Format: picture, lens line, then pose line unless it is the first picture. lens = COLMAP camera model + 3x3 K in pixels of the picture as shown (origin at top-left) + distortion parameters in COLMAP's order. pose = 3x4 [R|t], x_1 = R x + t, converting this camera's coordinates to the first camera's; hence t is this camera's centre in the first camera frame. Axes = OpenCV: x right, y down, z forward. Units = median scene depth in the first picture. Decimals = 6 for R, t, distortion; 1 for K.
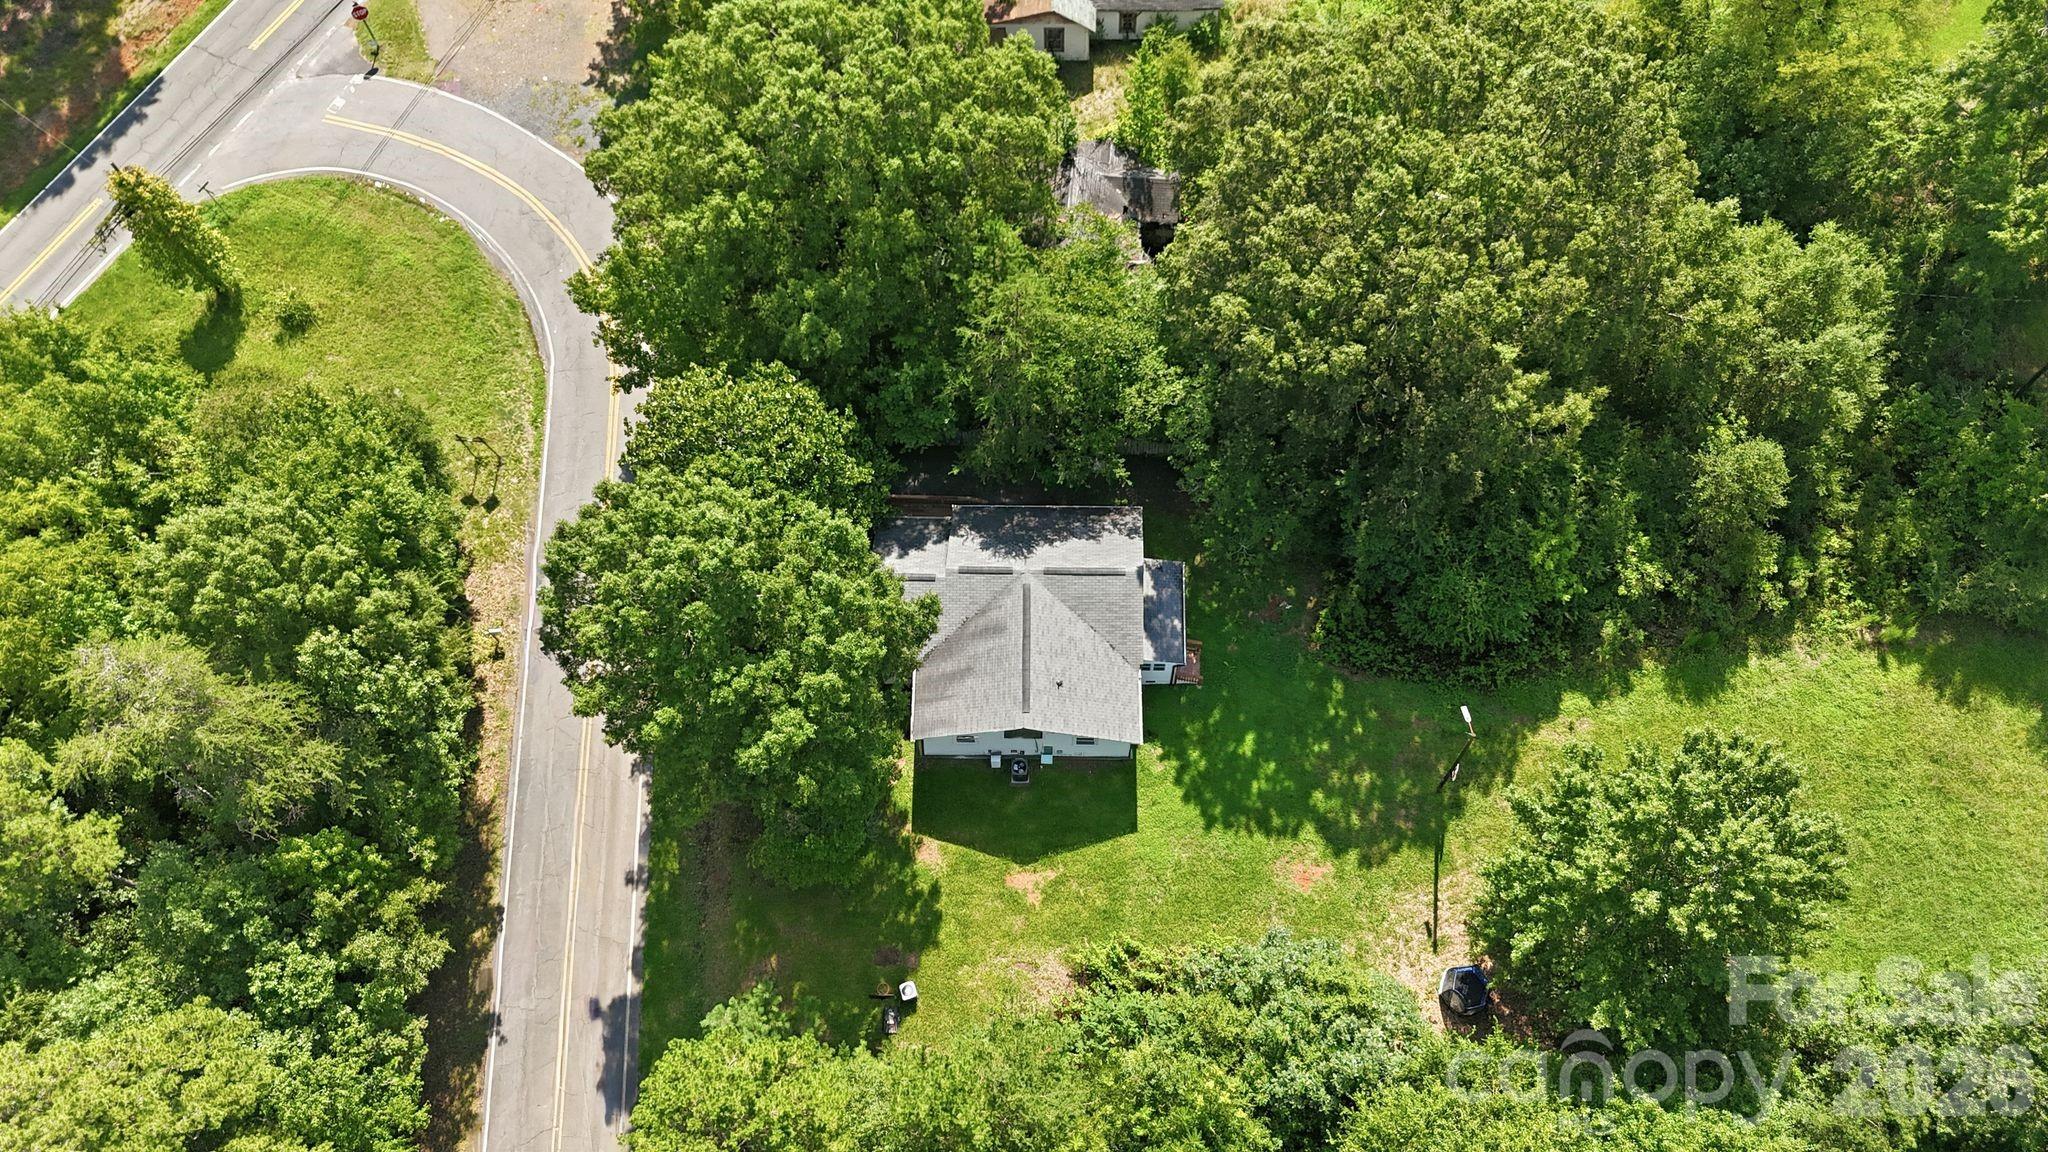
lens RADIAL K [[1440.5, 0, 1026.2], [0, 1440.5, 572.6], [0, 0, 1]] dist [0.002693, 0.001454]
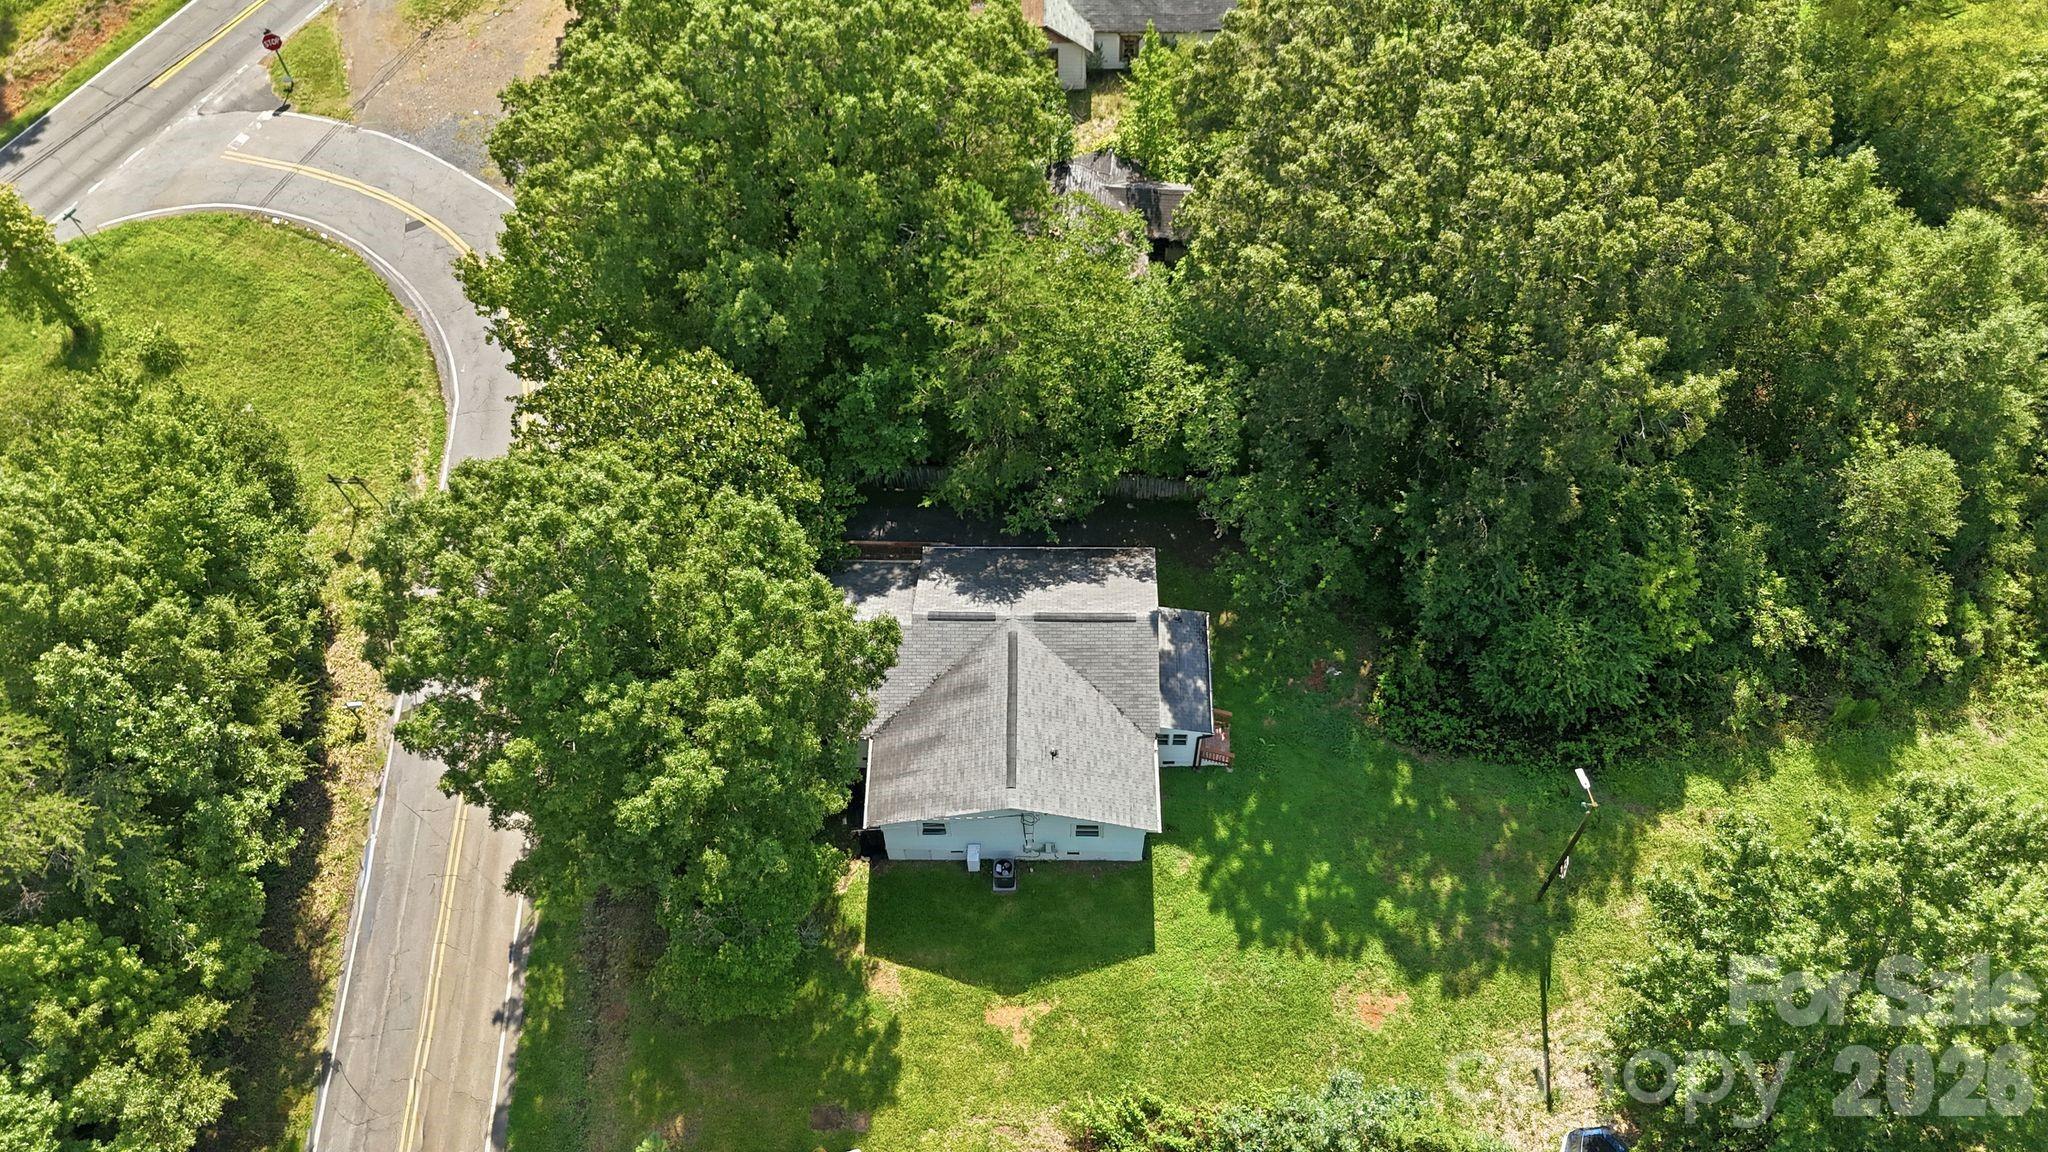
lens RADIAL K [[1462.8, 0, 1024.0], [0, 1462.8, 576.0], [0, 0, 1]] dist [0.006267, 0.002016]
pose [[1.000000, -0.000276, 0.000199, 0.006510], [0.000301, 0.989866, -0.142005, 0.092386], [-0.000158, 0.142005, 0.989866, 0.192232]]
